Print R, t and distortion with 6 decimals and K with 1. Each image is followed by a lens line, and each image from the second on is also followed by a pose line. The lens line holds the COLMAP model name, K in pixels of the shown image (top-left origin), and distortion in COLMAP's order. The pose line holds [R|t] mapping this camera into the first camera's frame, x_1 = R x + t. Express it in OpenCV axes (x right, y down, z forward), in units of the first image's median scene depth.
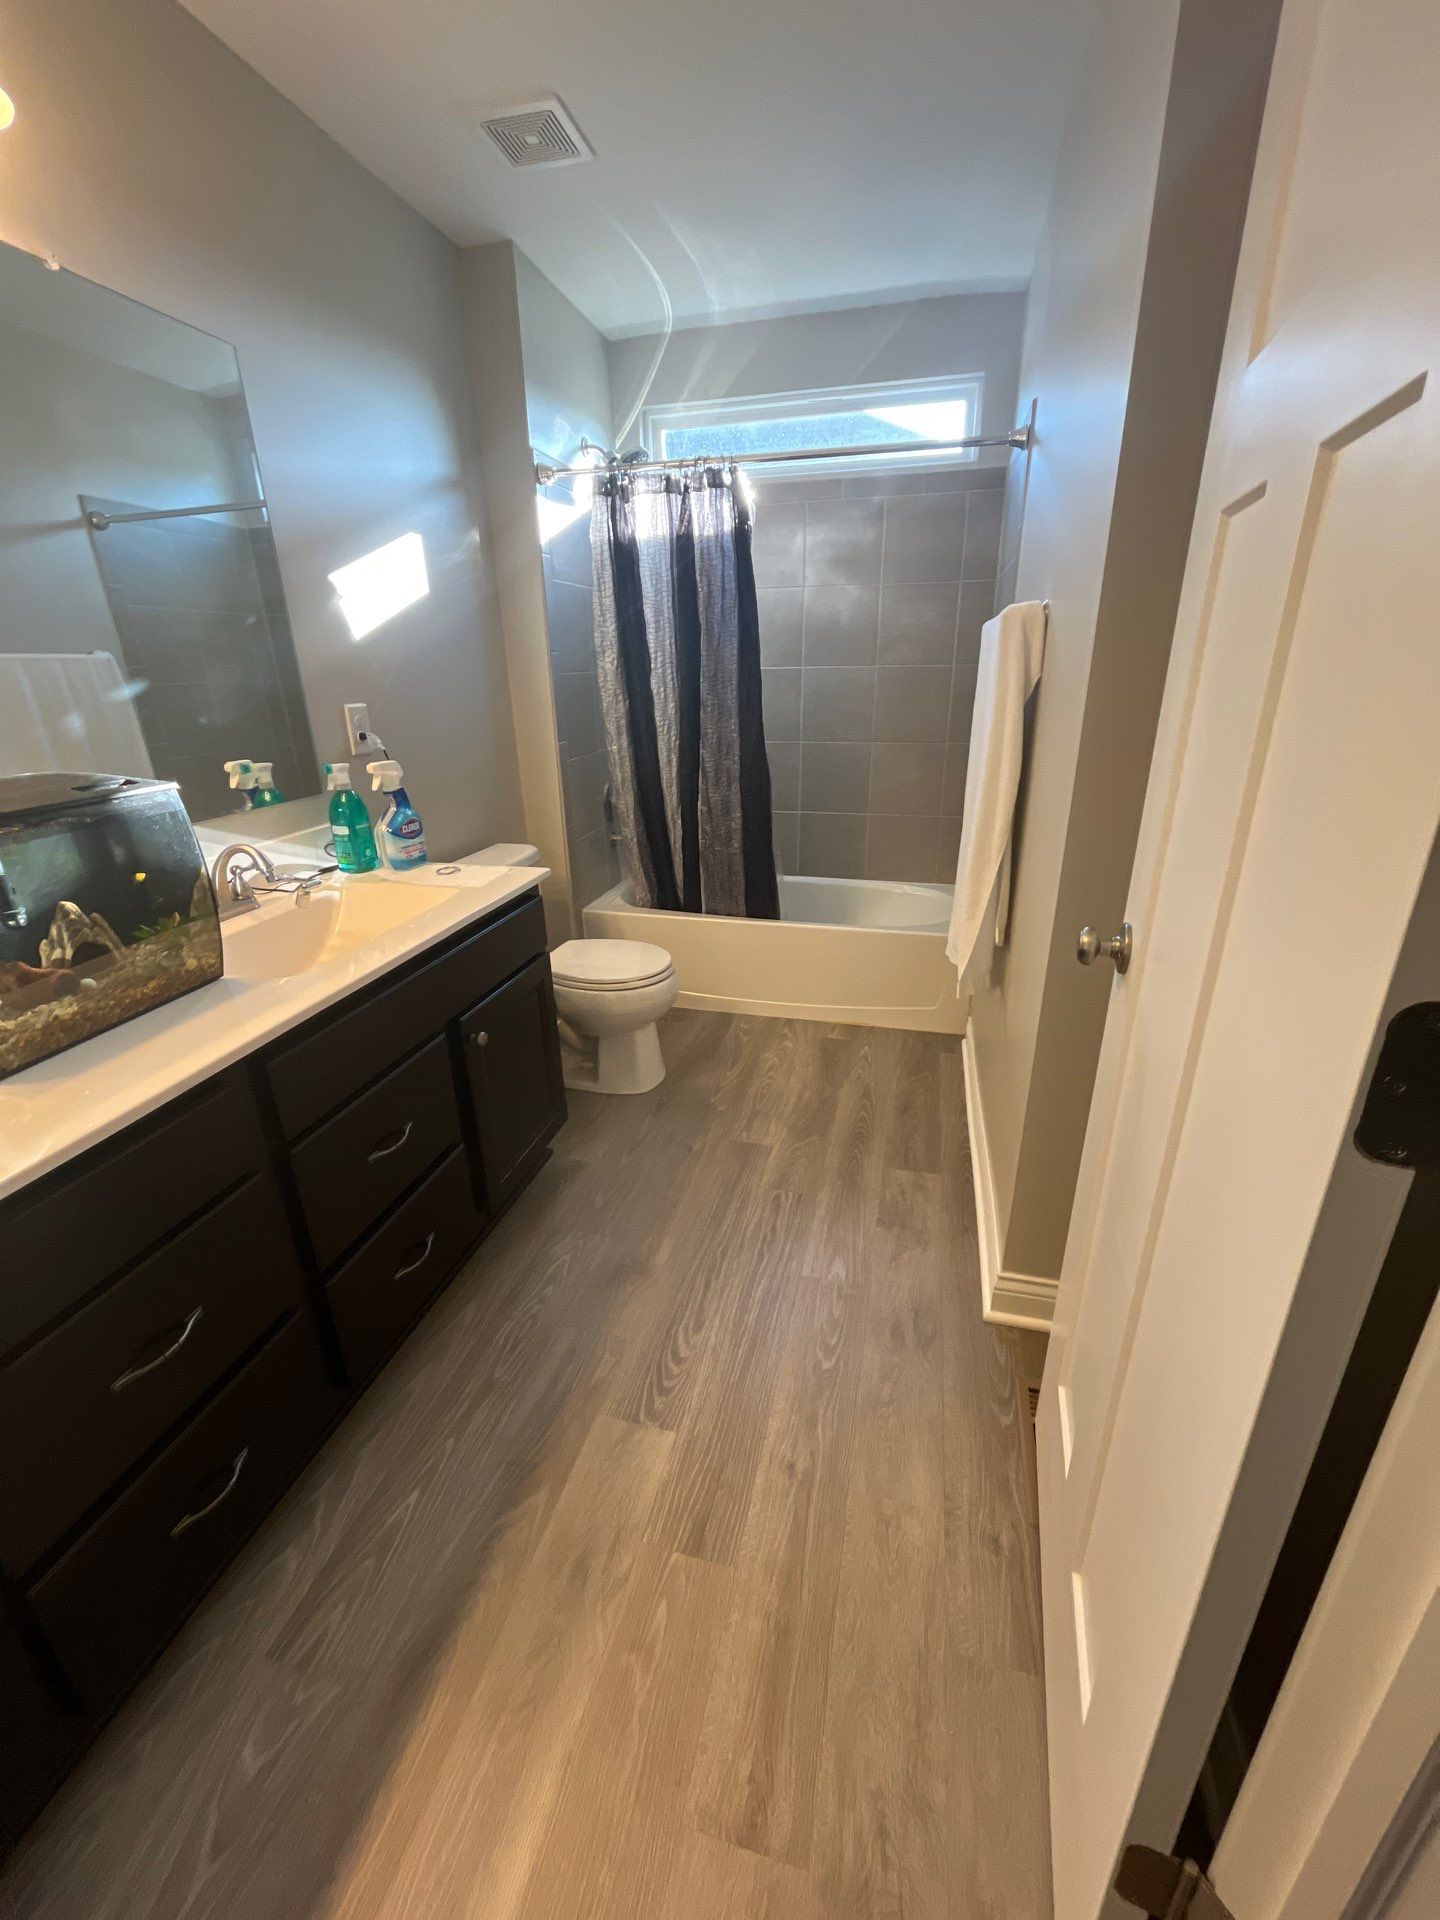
lens RADIAL K [[785.7, 0, 720.0], [0, 785.7, 960.0], [0, 0, 1]] dist [-0.000919, -0.000158]
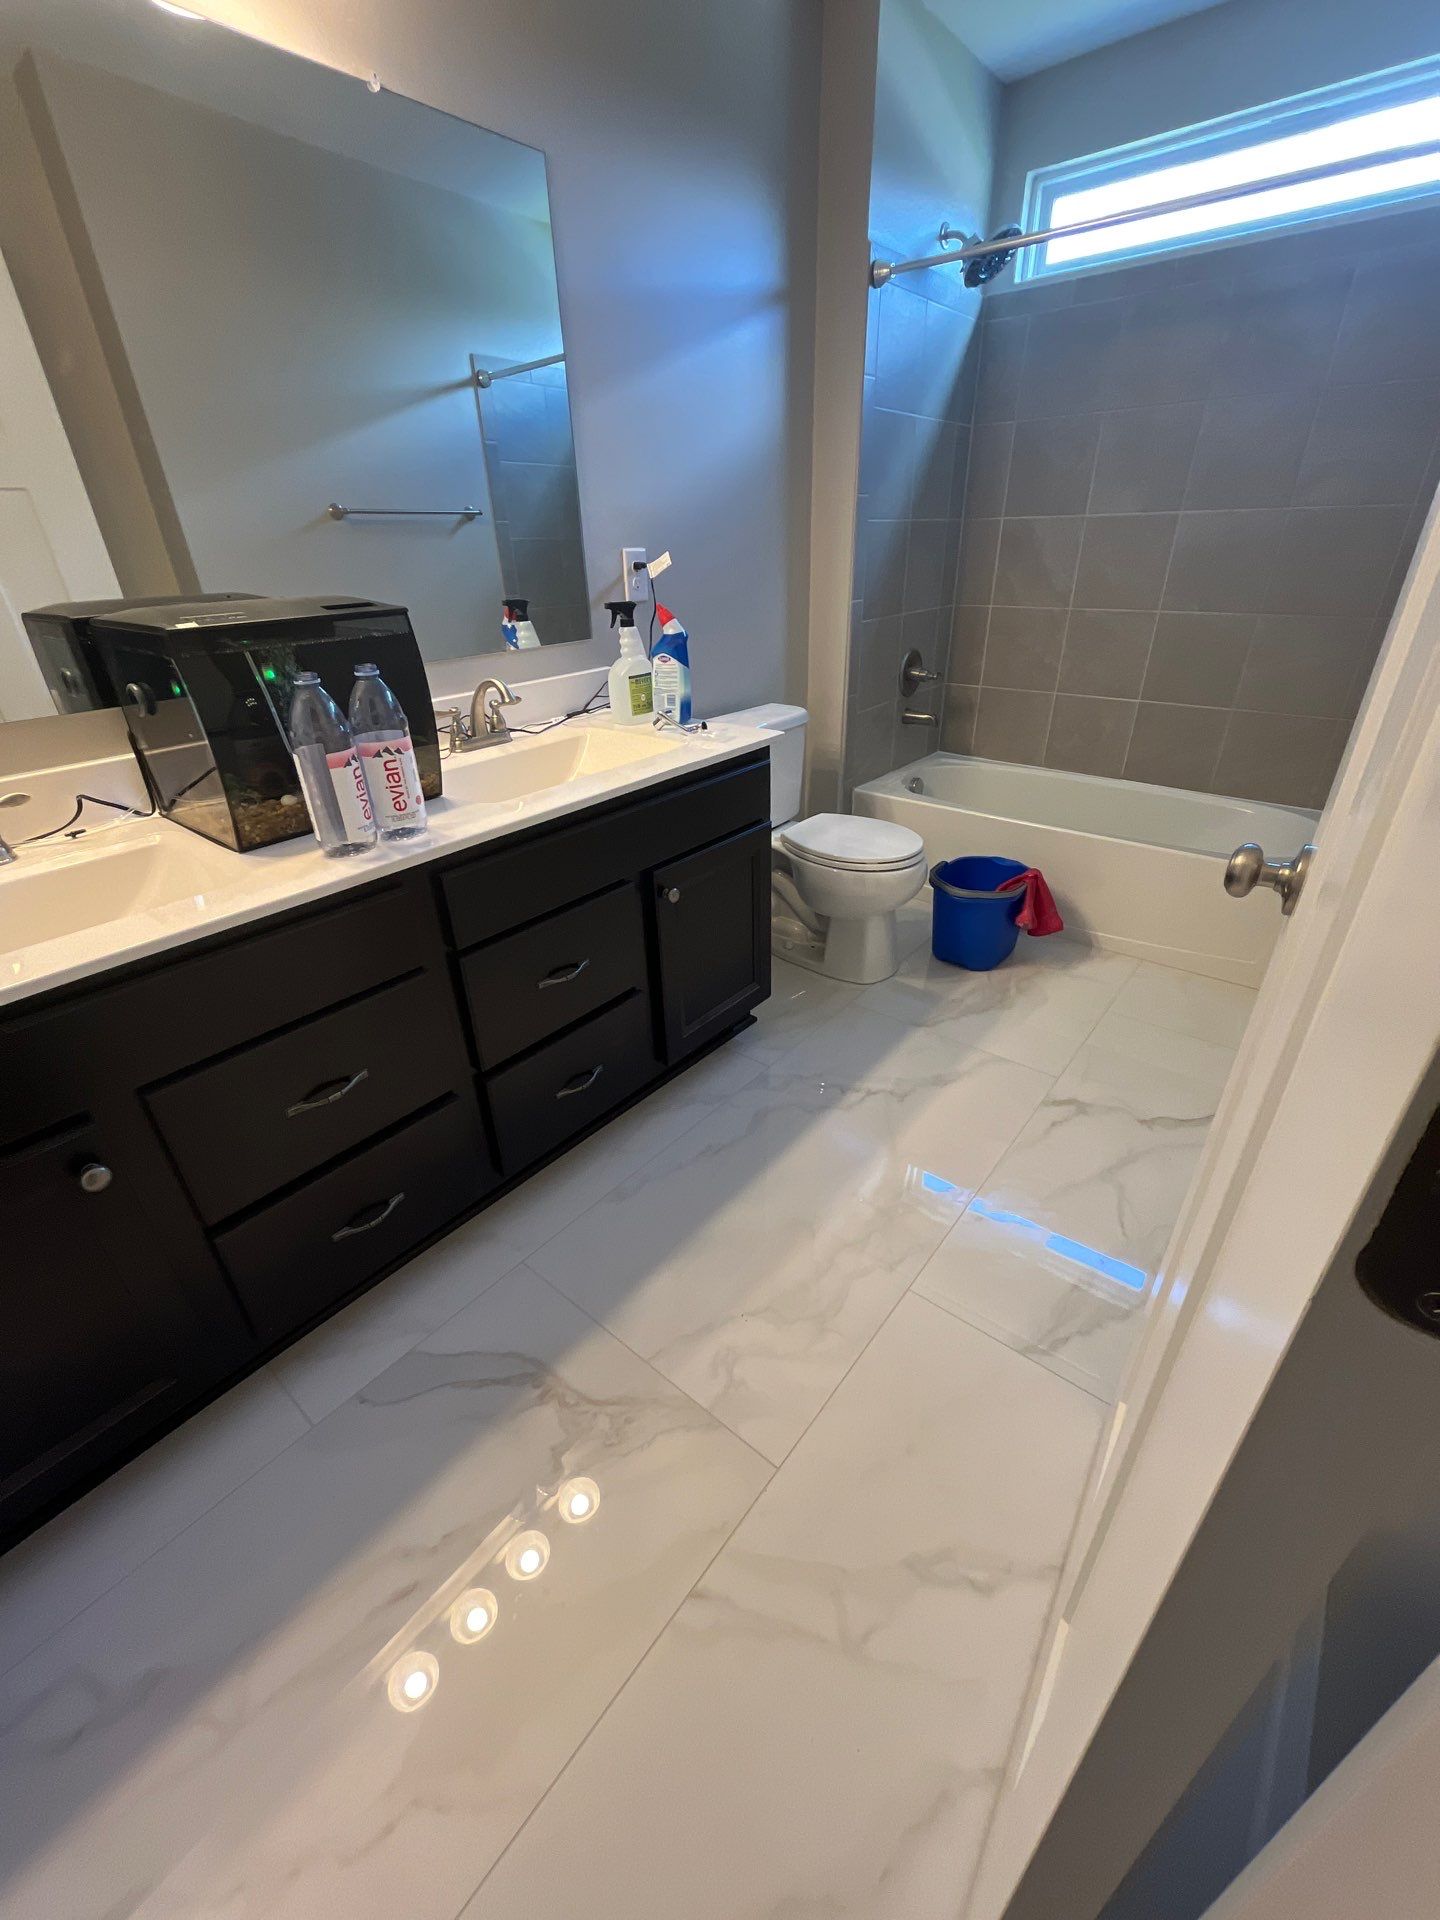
lens RADIAL K [[777.8, 0, 720.0], [0, 777.8, 960.0], [0, 0, 1]] dist [-0.003696, -0.000302]
pose [[0.904040, 0.197002, -0.379343, 0.117892], [-0.140110, 0.975005, 0.172437, 0.002284], [0.403832, -0.102740, 0.909046, 0.086388]]
